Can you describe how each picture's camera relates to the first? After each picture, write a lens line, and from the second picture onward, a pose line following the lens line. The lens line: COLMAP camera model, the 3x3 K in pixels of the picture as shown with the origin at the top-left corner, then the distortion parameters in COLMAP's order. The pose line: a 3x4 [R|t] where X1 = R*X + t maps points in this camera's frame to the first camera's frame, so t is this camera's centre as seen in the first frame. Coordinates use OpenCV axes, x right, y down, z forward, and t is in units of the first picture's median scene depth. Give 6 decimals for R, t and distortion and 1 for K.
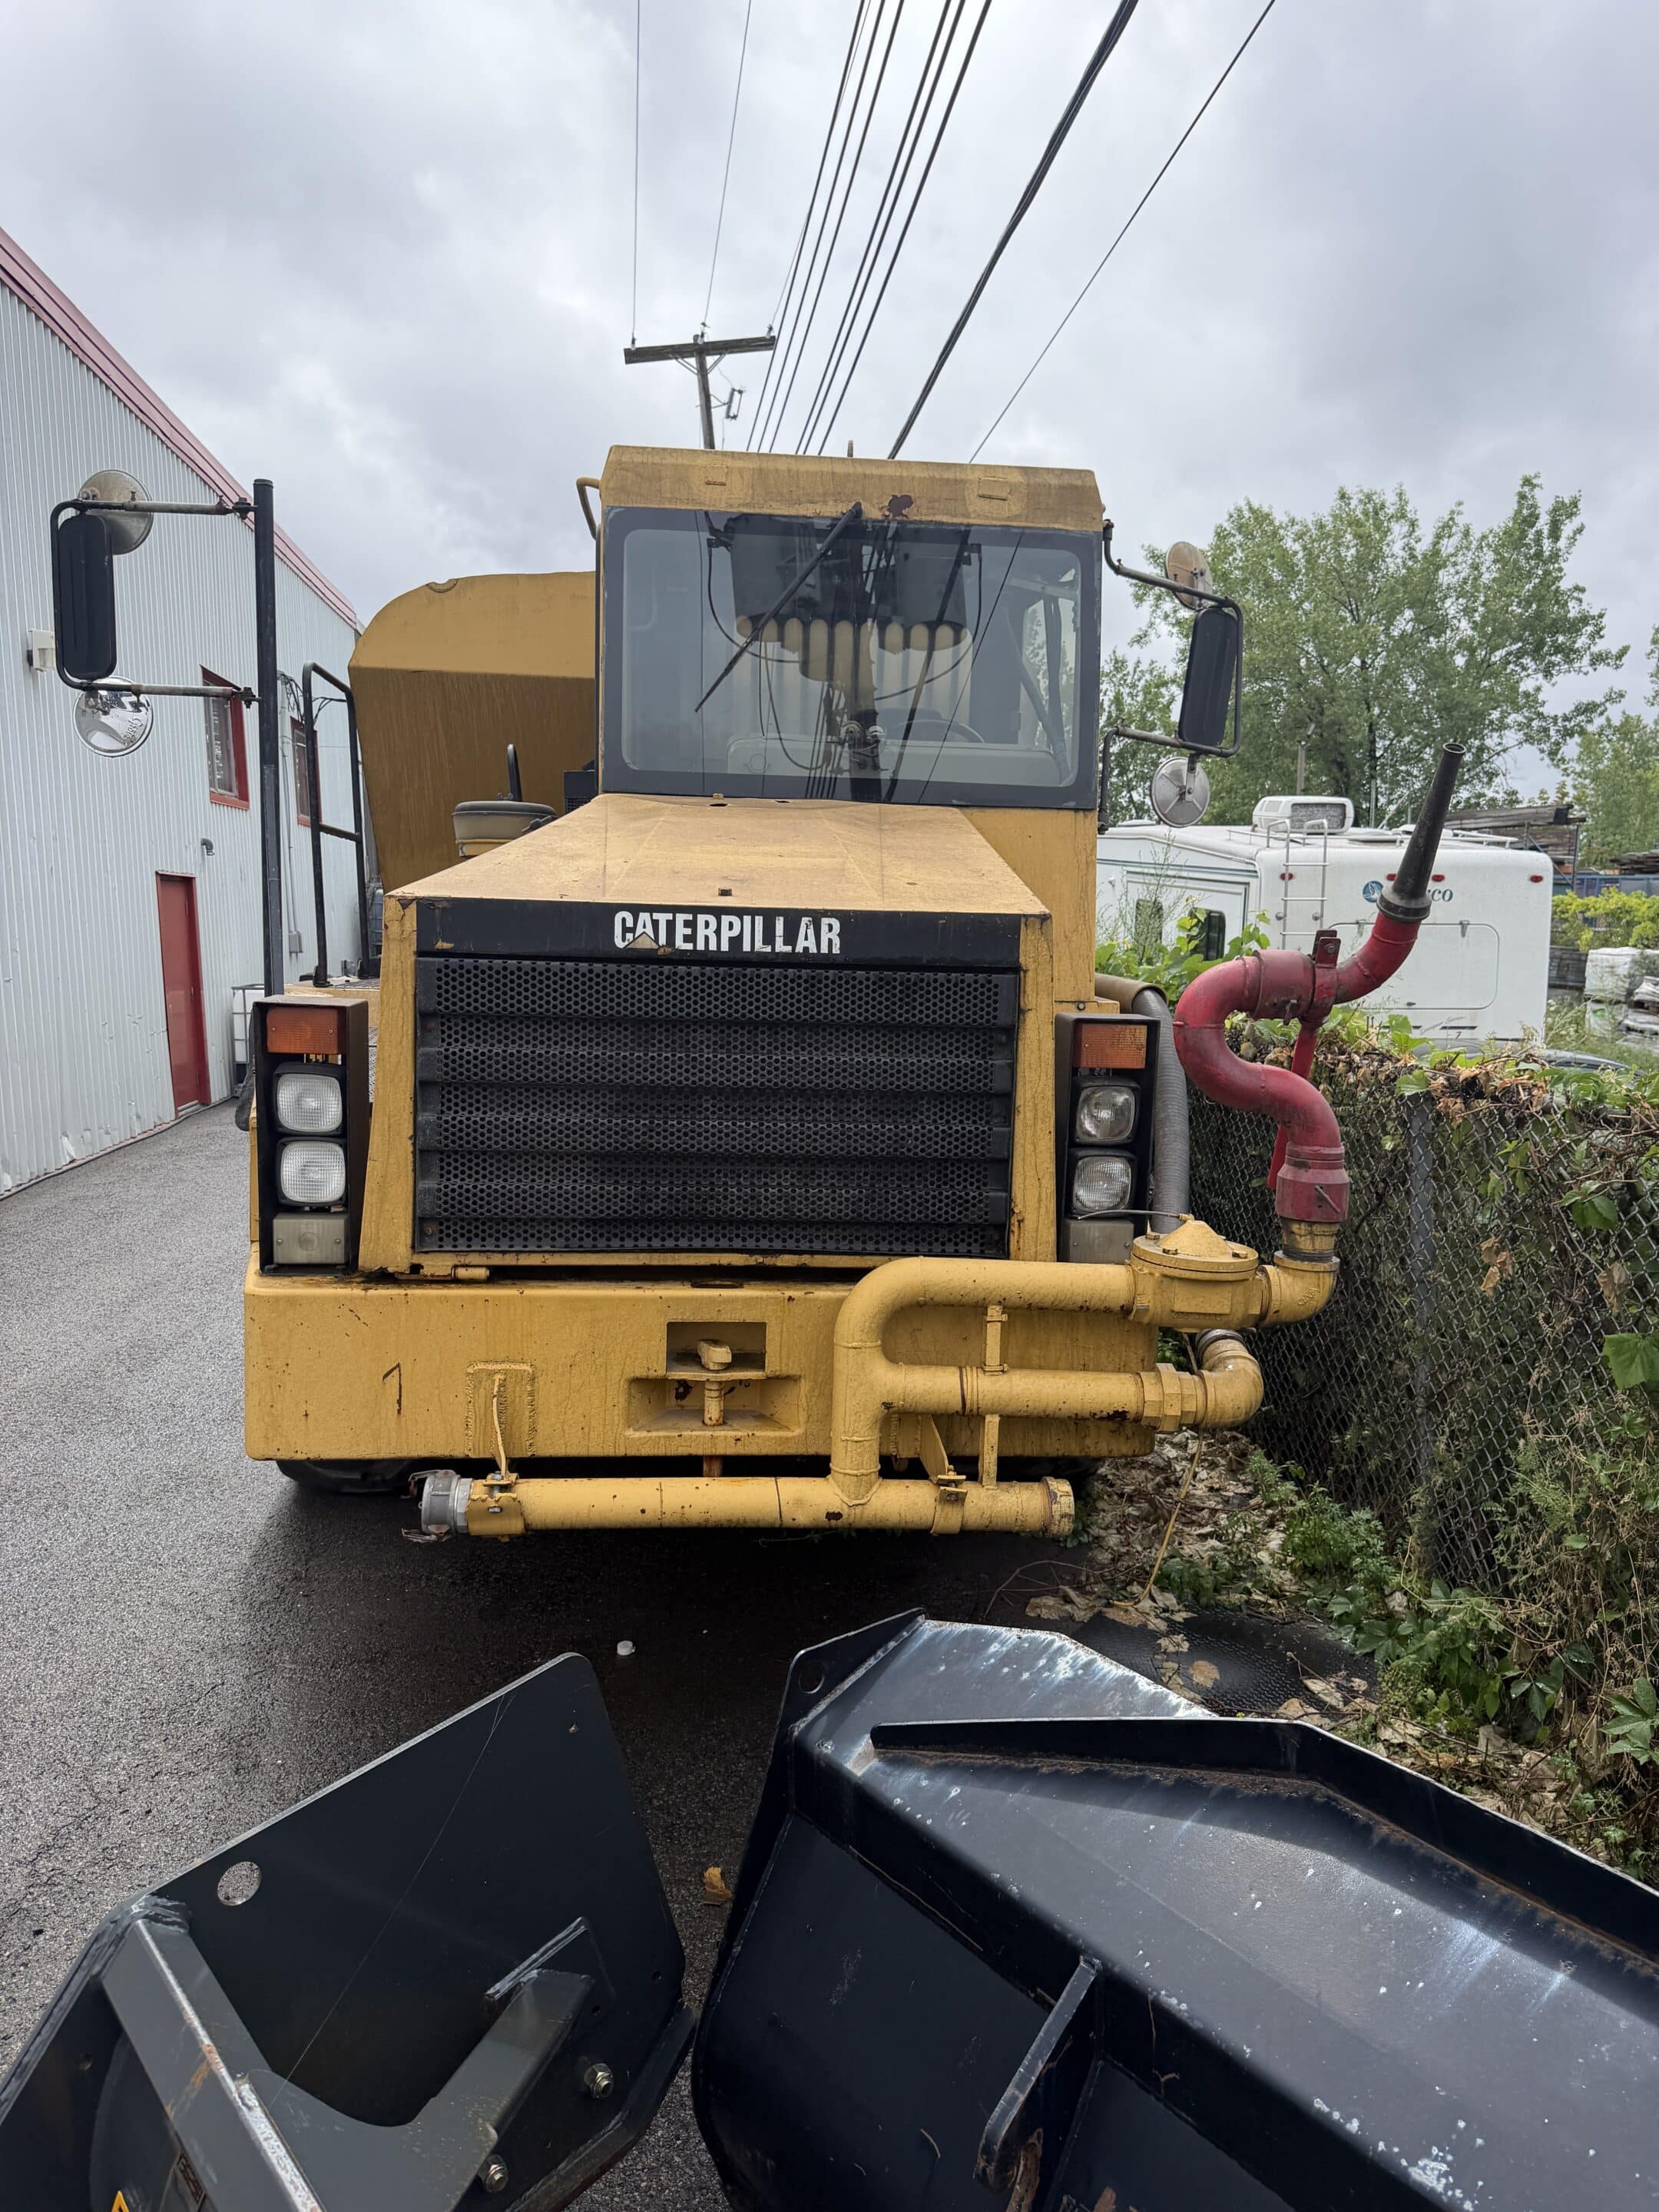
lens RADIAL K [[1552.4, 0, 824.5], [0, 1552.4, 1110.6], [0, 0, 1]] dist [0.095251, -0.001003]
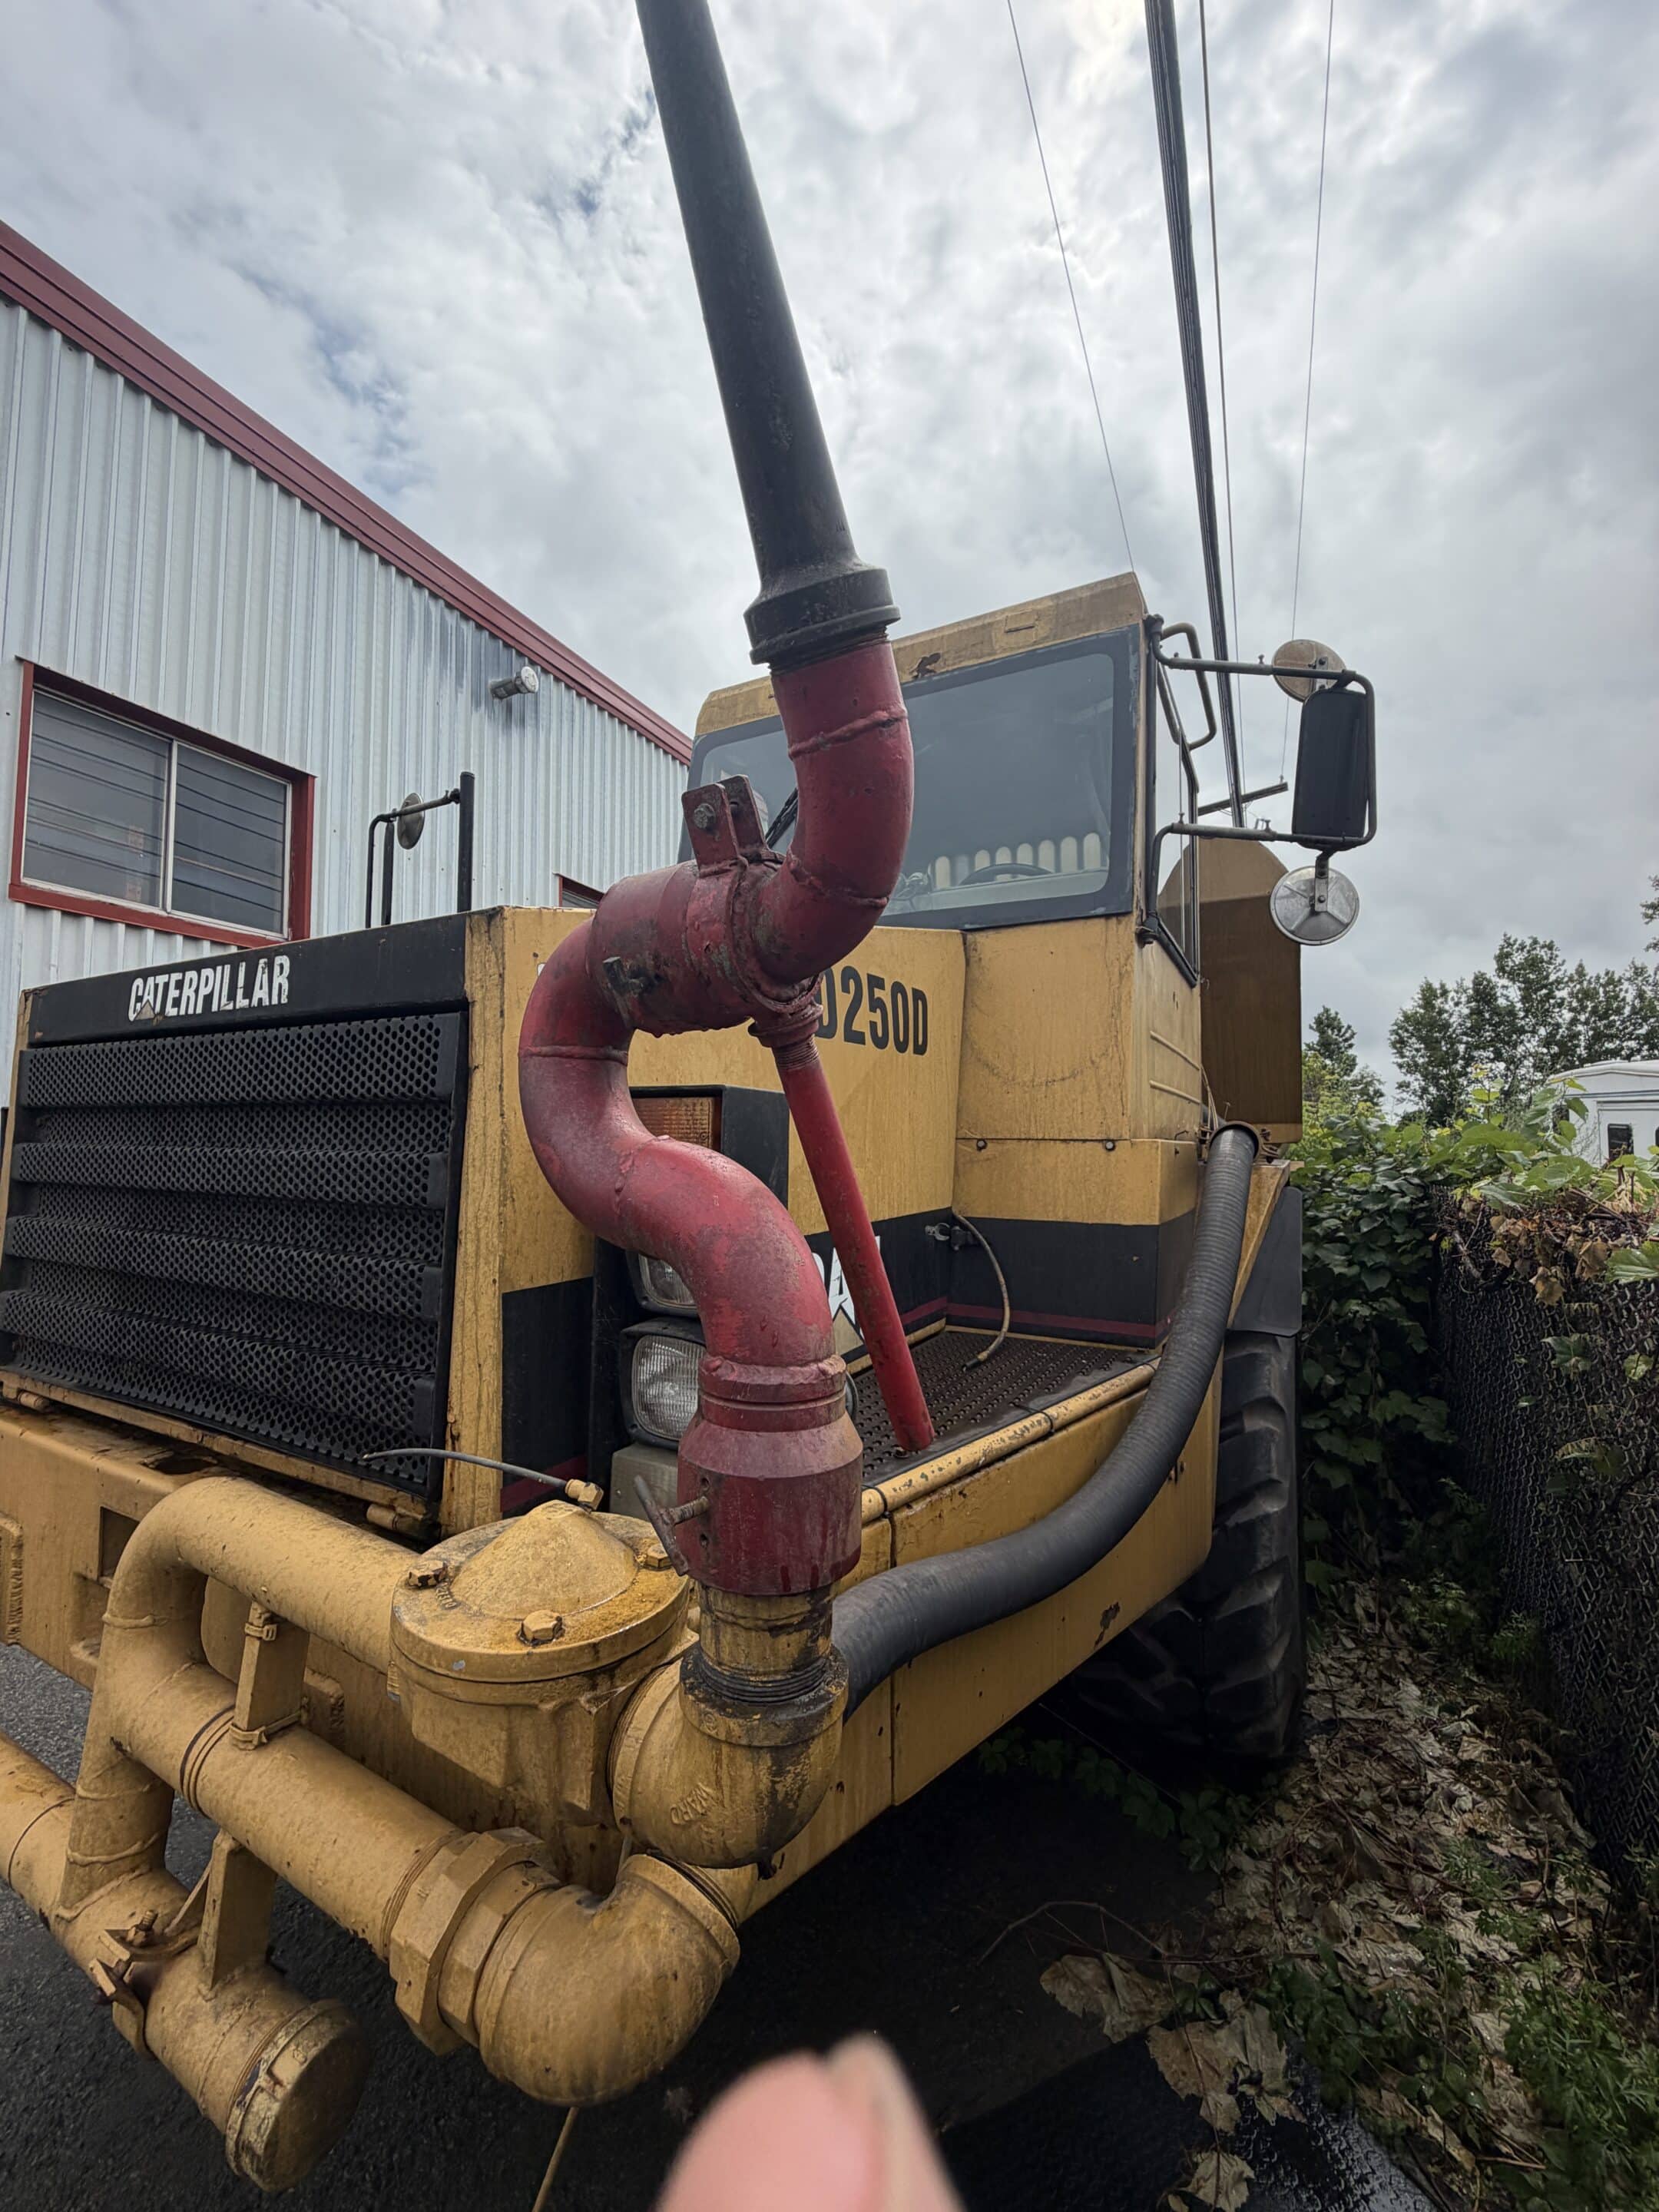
lens RADIAL K [[889.8, 0, 825.2], [0, 889.8, 1097.6], [0, 0, 1]] dist [0.000331, 0.000681]
pose [[0.838270, -0.046122, -0.543300, 0.425625], [-0.061813, 0.981954, -0.178732, -0.001332], [0.541740, 0.183408, 0.820292, 0.791065]]
